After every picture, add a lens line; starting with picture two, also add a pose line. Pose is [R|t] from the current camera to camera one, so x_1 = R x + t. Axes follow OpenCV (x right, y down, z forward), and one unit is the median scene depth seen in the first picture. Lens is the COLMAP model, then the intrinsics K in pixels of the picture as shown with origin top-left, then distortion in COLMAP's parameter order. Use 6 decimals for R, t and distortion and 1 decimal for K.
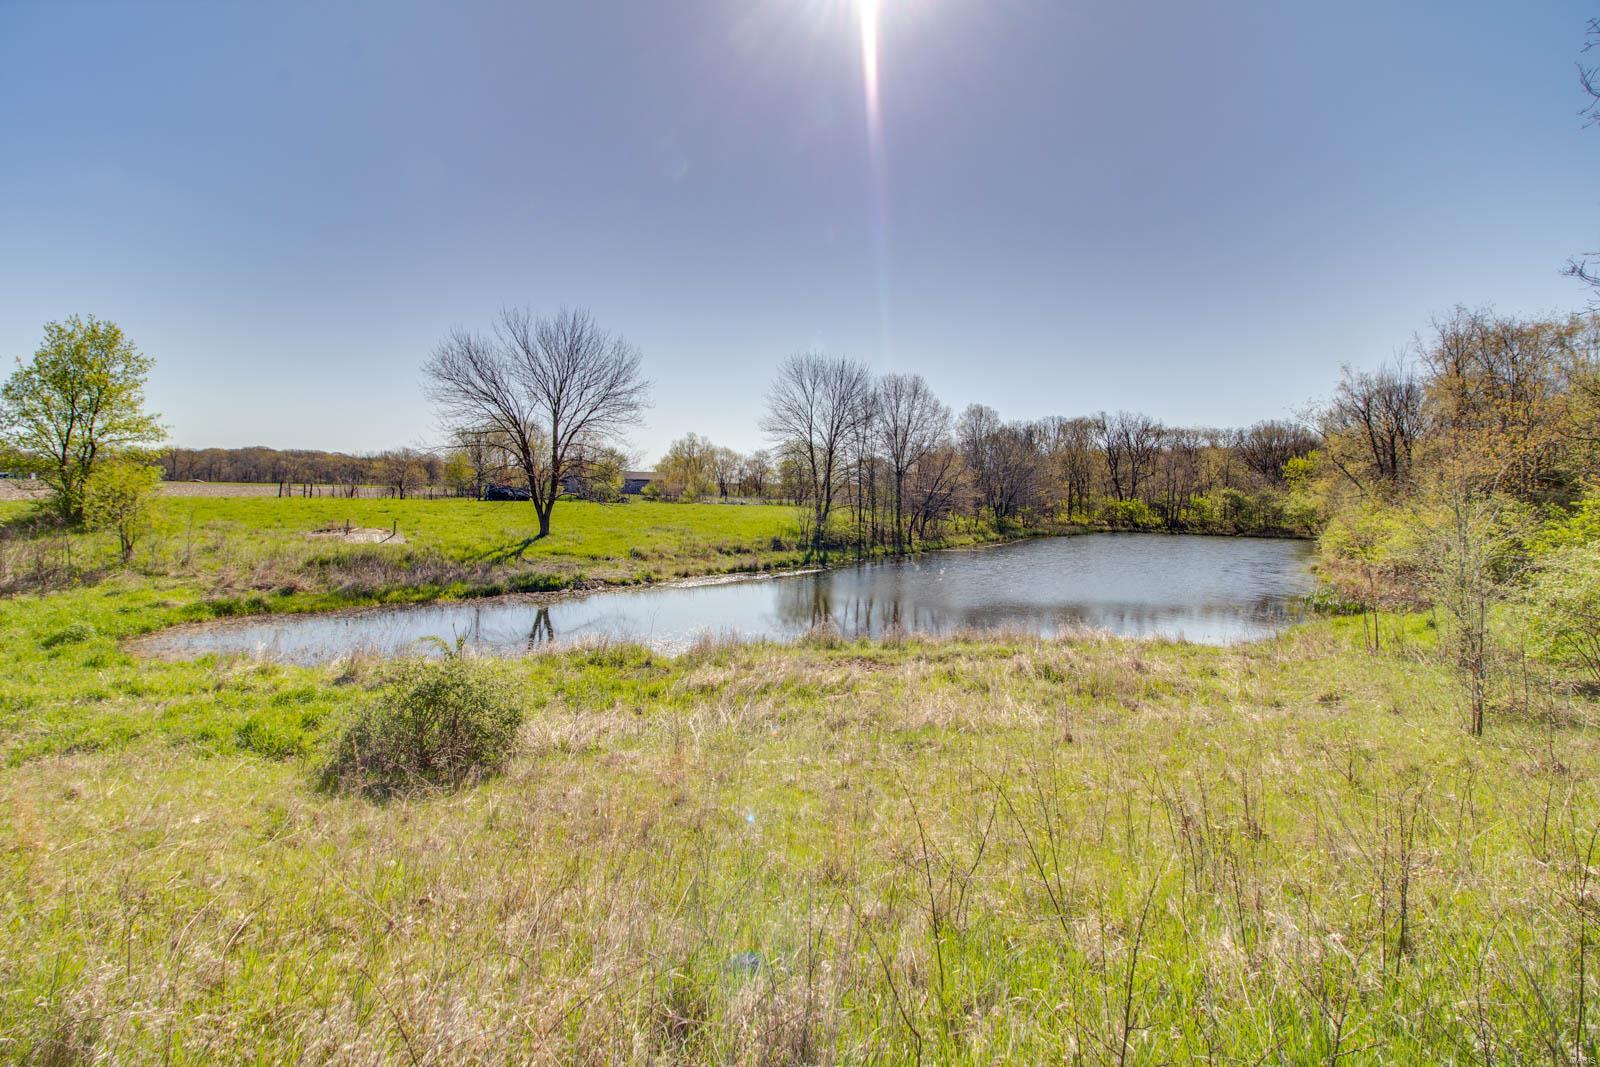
lens RADIAL K [[751.9, 0, 803.8], [0, 751.9, 514.9], [0, 0, 1]] dist [-0.021788, -0.001536]
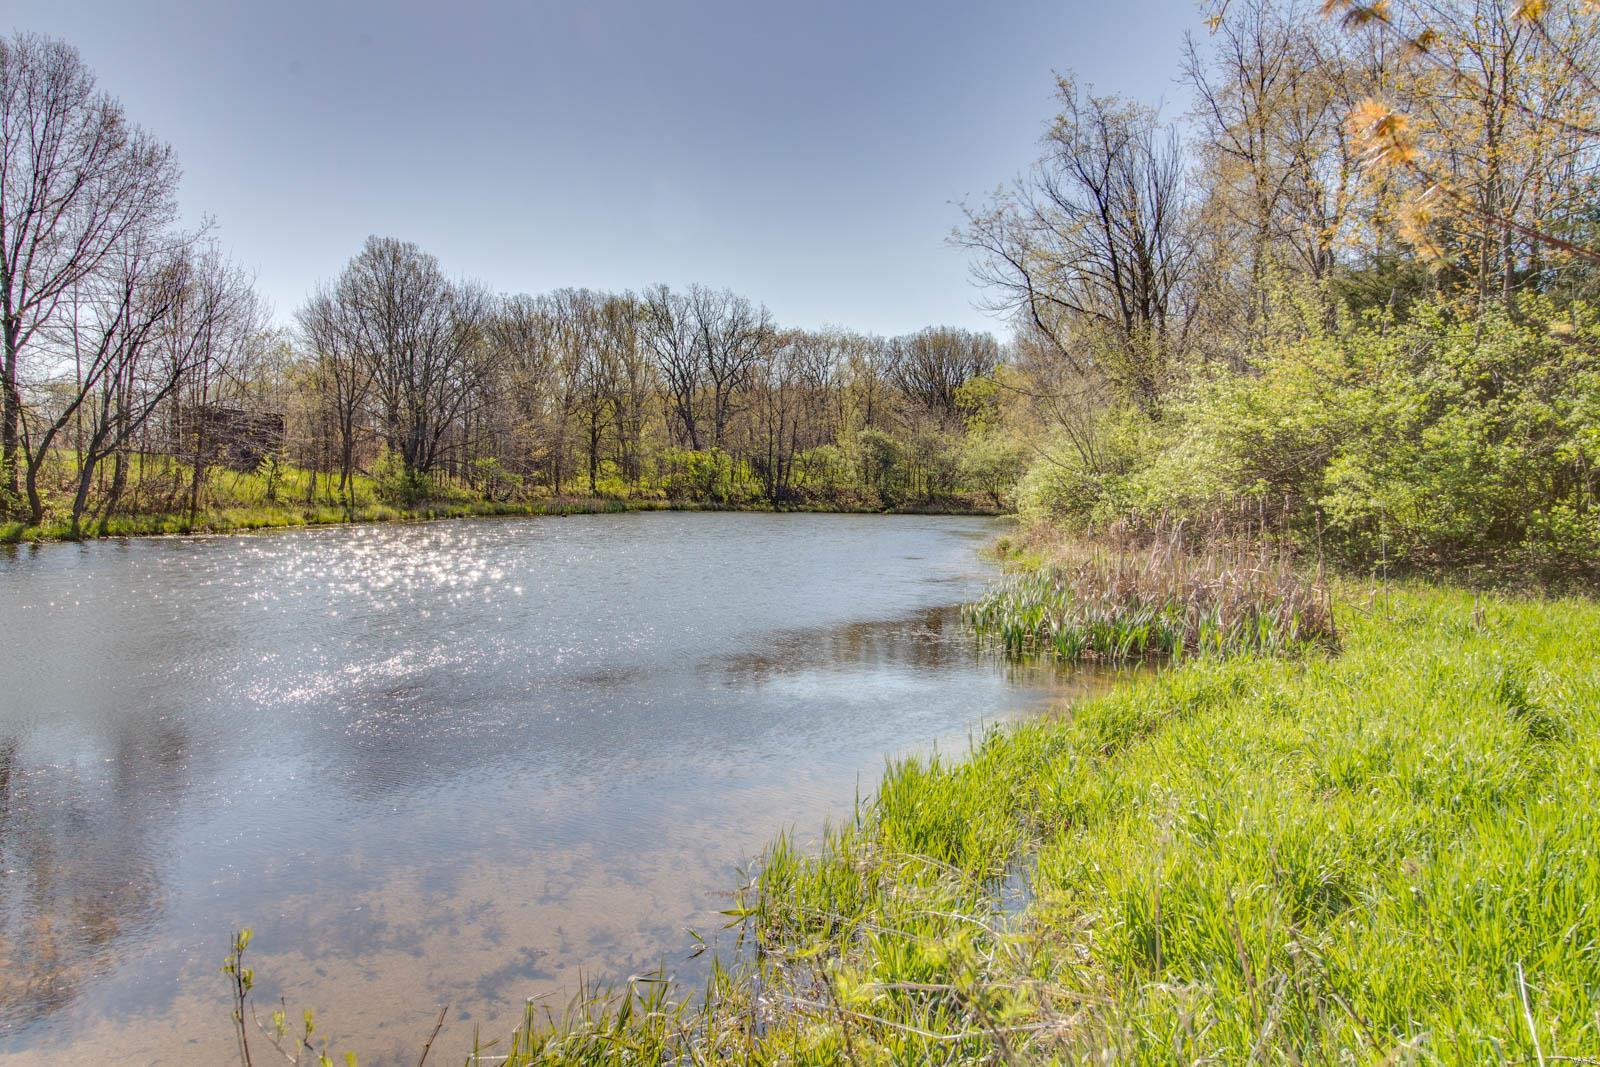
lens RADIAL K [[1341.8, 0, 800.0], [0, 1341.8, 533.5], [0, 0, 1]] dist [0.003415, 0.000474]
pose [[0.900265, -0.020251, 0.434870, 0.092295], [0.010074, 0.999619, 0.025694, 0.016554], [-0.435225, -0.018751, 0.900126, 0.134289]]
